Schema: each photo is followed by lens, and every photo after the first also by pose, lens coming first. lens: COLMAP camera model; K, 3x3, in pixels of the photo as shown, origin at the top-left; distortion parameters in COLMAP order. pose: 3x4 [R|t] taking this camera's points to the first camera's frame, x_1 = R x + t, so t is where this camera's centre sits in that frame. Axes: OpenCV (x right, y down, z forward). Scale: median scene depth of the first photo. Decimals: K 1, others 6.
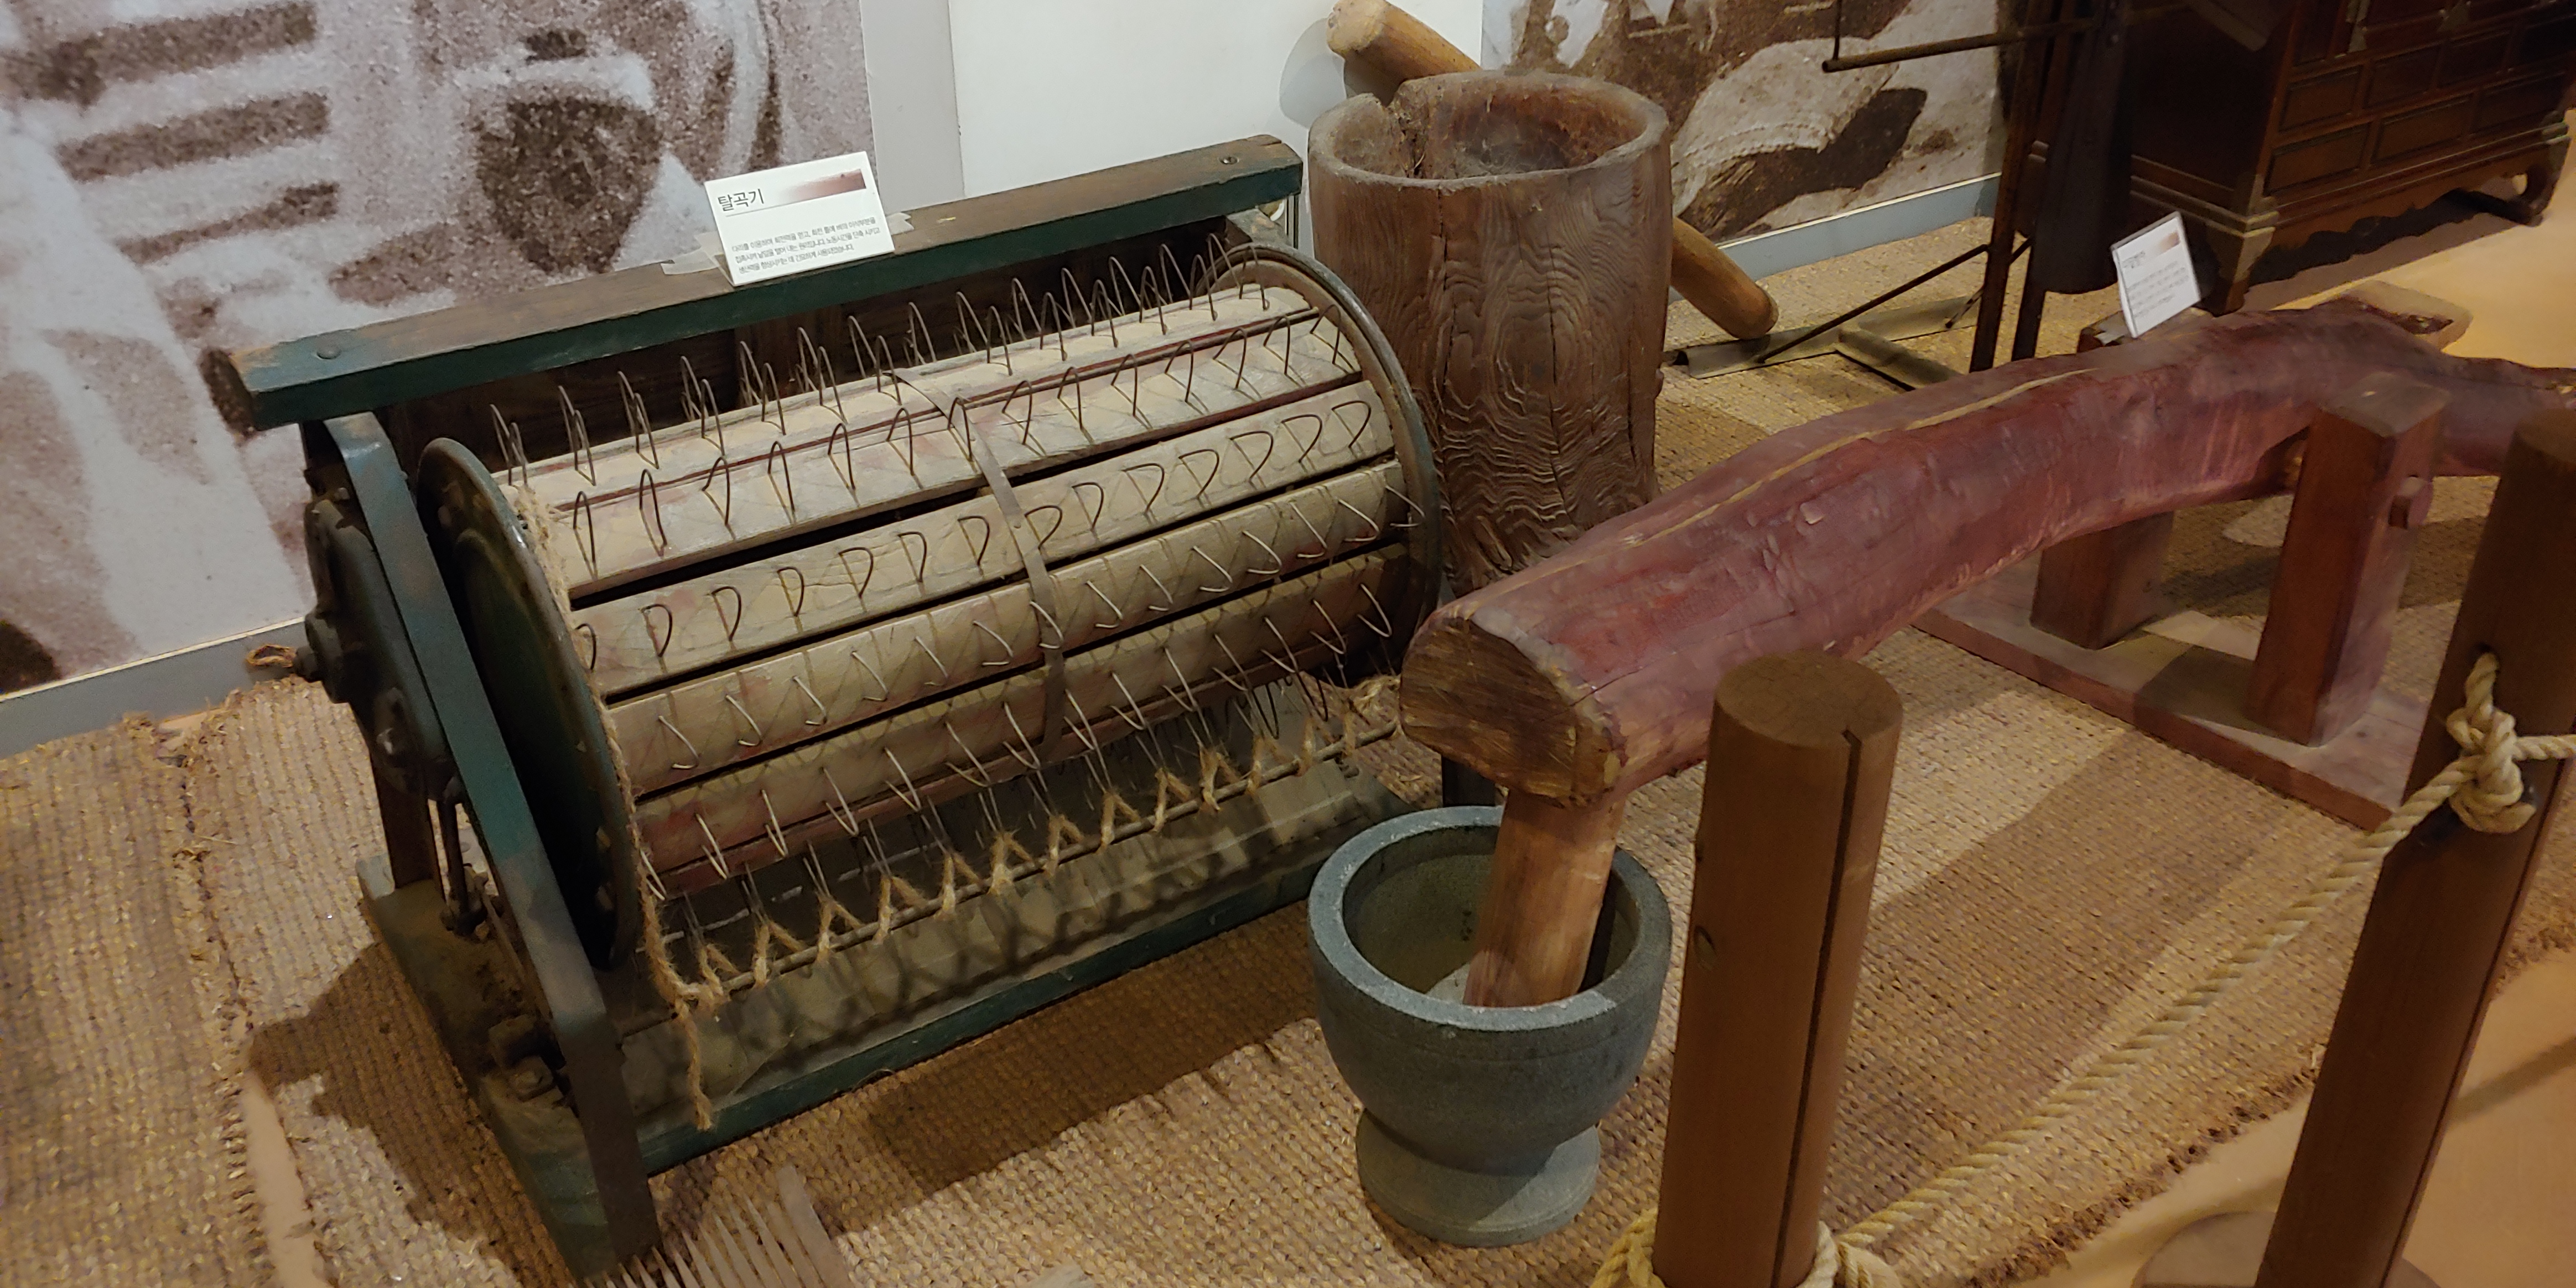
lens RADIAL K [[2280.8, 0, 1288.0], [0, 2280.8, 644.0], [0, 0, 1]] dist [0.168841, -0.510398]
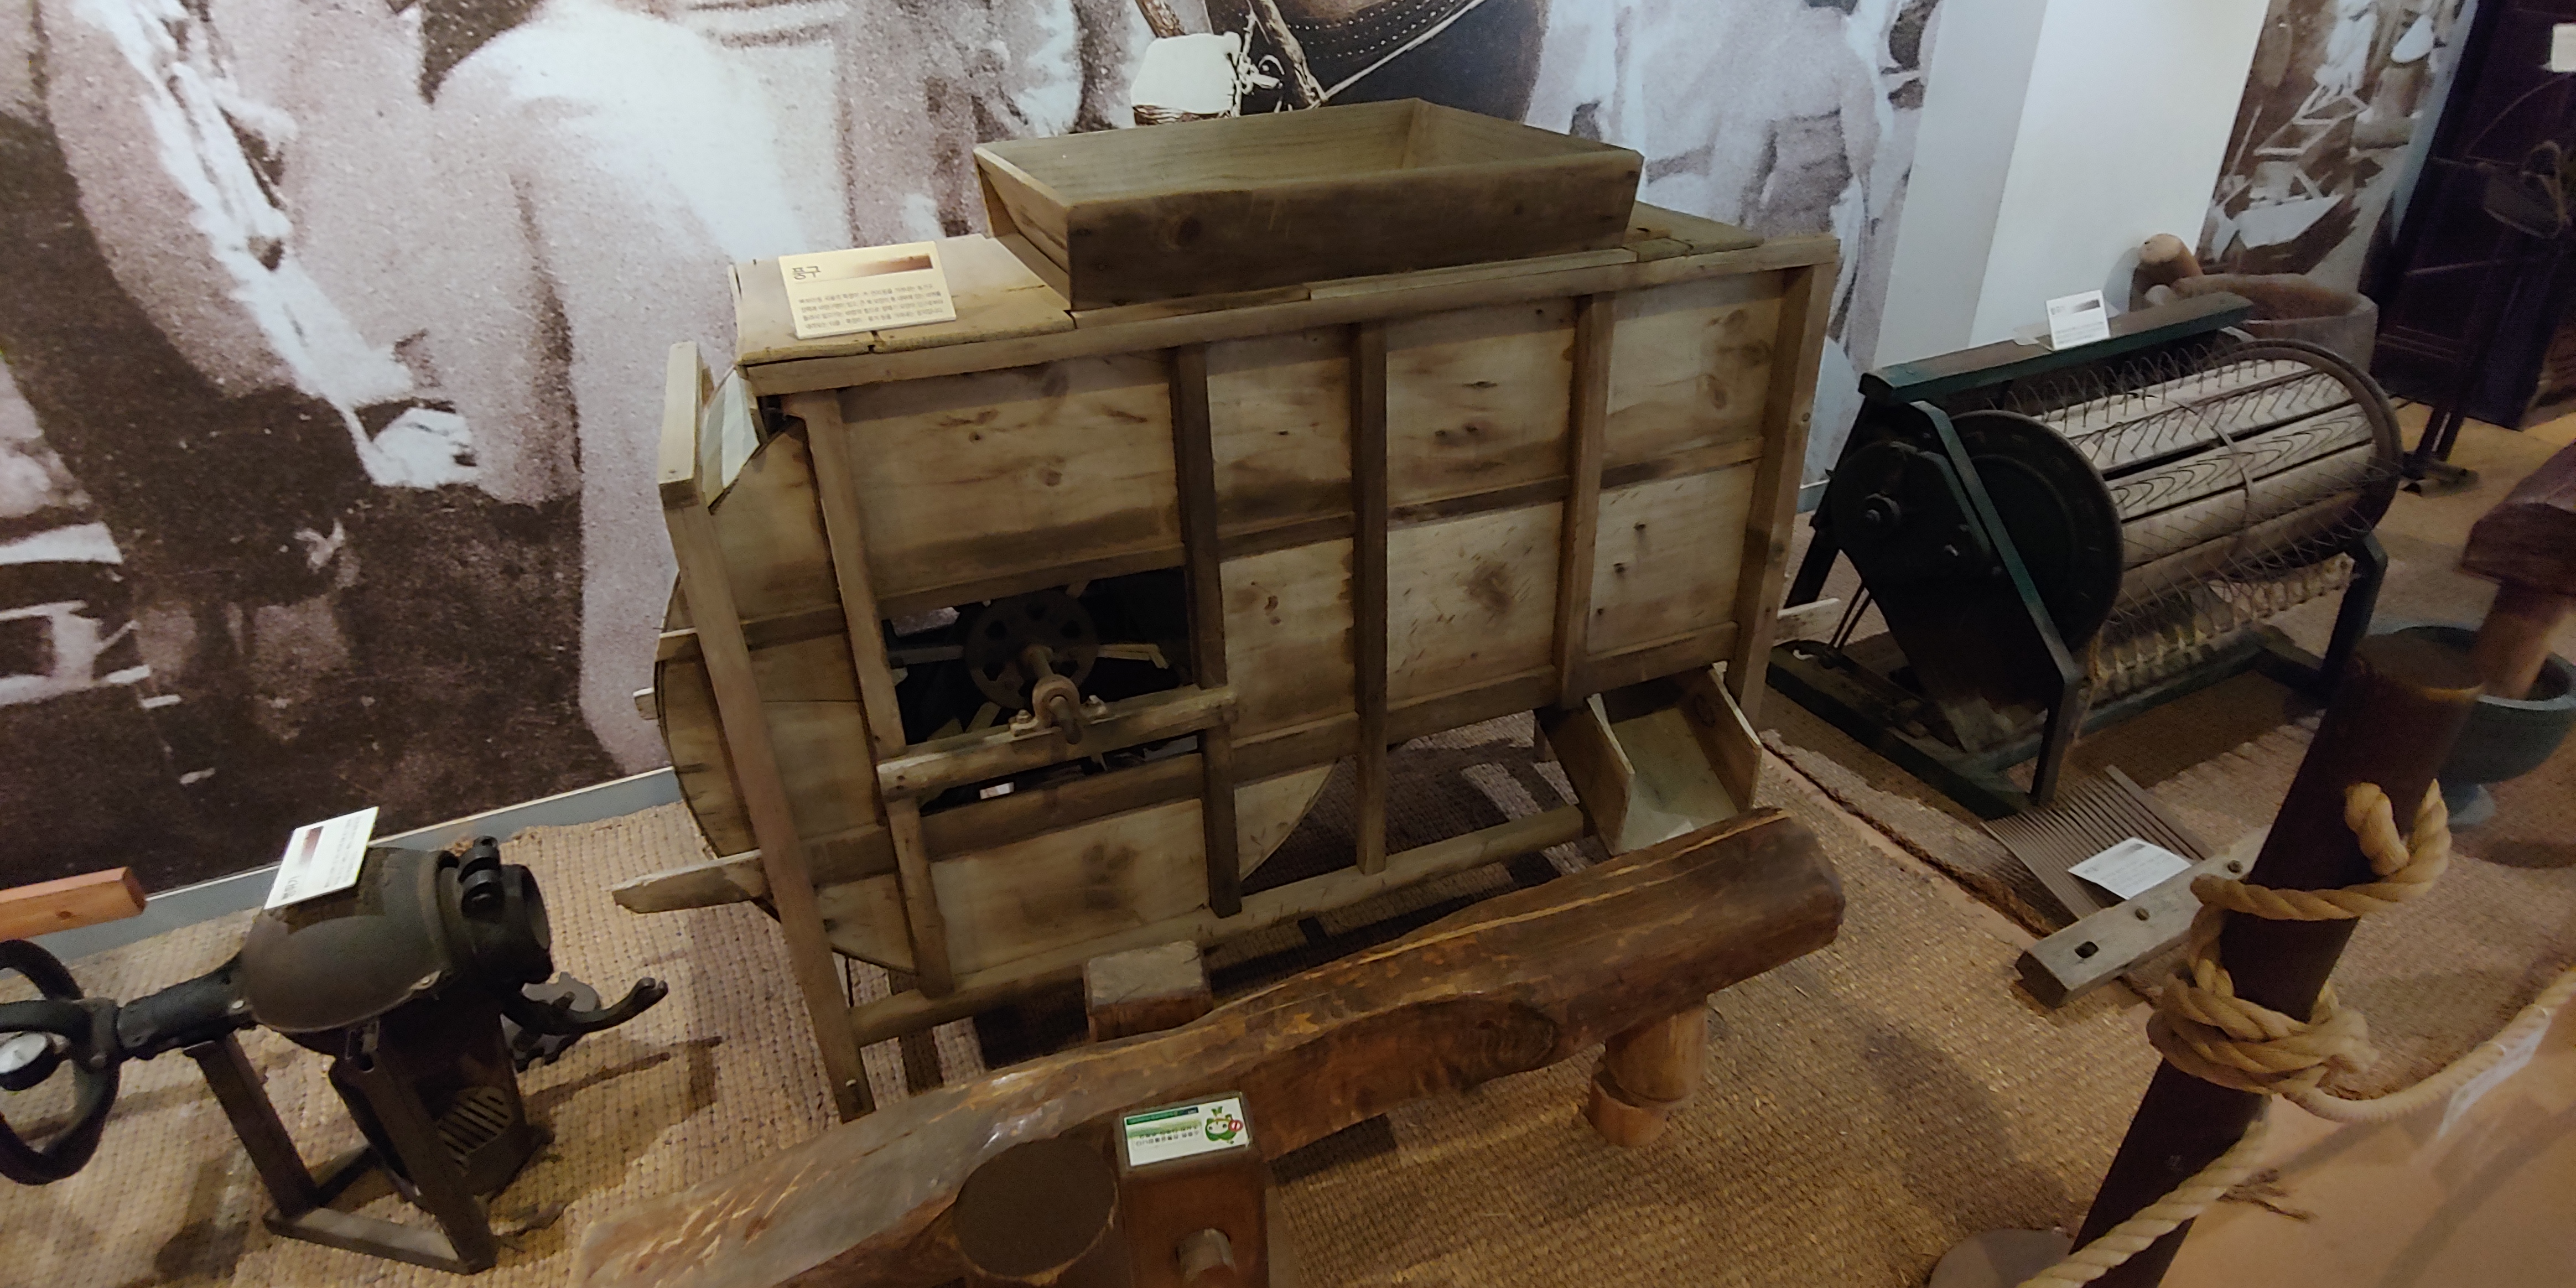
lens RADIAL K [[1325.0, 0, 1288.0], [0, 1325.0, 644.0], [0, 0, 1]] dist [-0.002729, -0.000986]
pose [[0.986586, 0.047563, -0.156162, -0.758284], [-0.050480, 0.998616, -0.014764, 0.170997], [0.155244, 0.022450, 0.987621, -0.298013]]
